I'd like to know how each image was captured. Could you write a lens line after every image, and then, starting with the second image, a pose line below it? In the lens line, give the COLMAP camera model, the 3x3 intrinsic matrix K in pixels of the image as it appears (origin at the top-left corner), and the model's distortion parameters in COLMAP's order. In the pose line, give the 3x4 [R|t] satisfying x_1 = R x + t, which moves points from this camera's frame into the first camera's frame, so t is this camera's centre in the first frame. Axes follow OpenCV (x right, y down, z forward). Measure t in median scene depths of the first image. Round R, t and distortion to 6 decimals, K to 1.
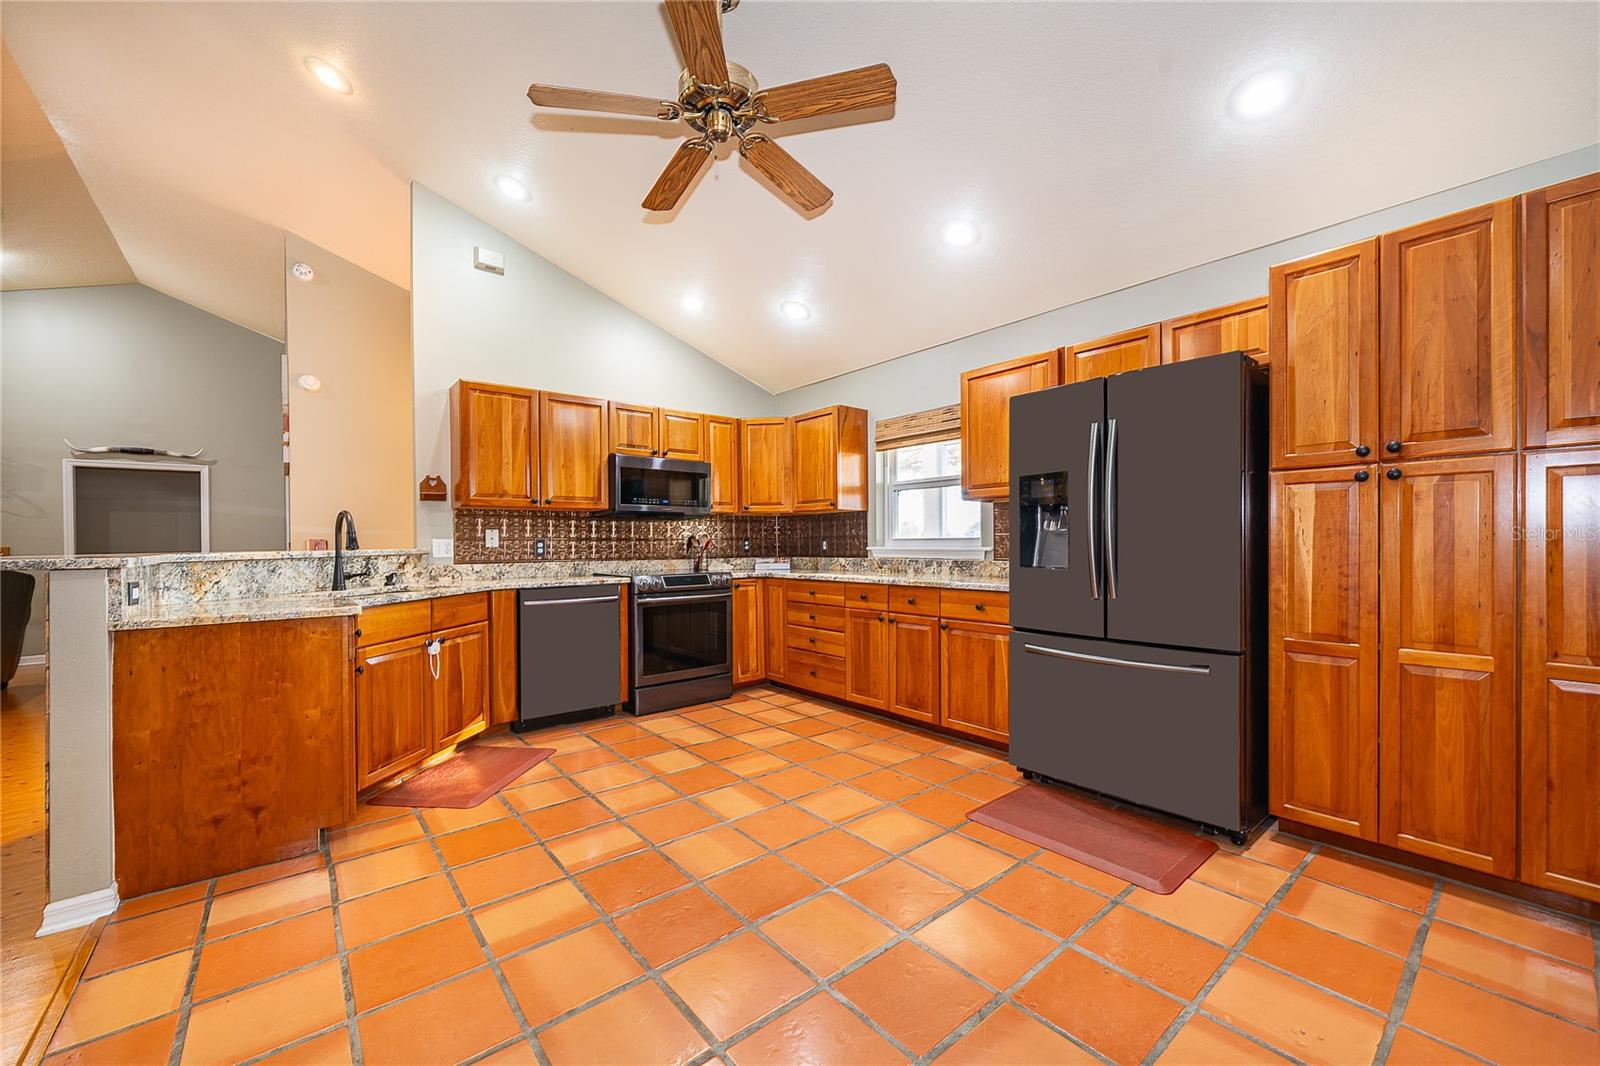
lens RADIAL K [[633.2, 0, 808.2], [0, 633.2, 544.7], [0, 0, 1]] dist [-0.002931, -0.000889]
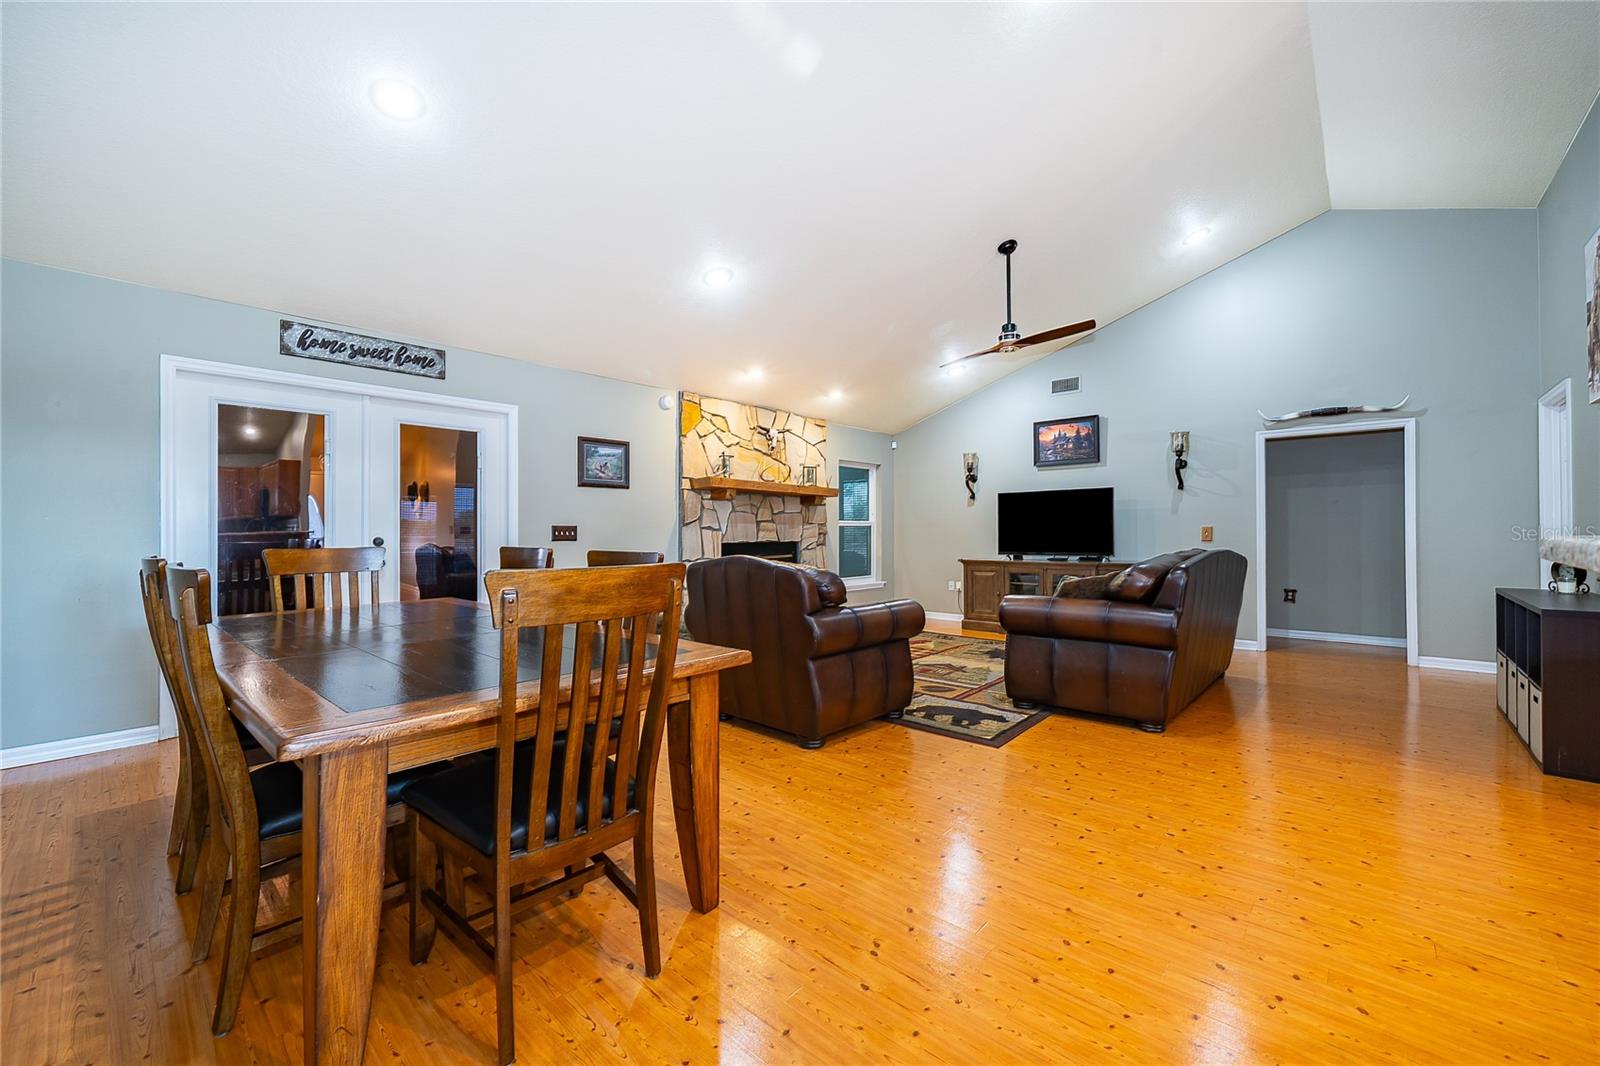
lens RADIAL K [[633.2, 0, 799.6], [0, 633.2, 531.0], [0, 0, 1]] dist [-0.002931, -0.000889]
pose [[0.147601, 0.006666, -0.989025, -0.582118], [-0.002134, 0.999977, 0.006422, 0.009482], [0.989045, 0.001163, 0.147611, 0.314204]]
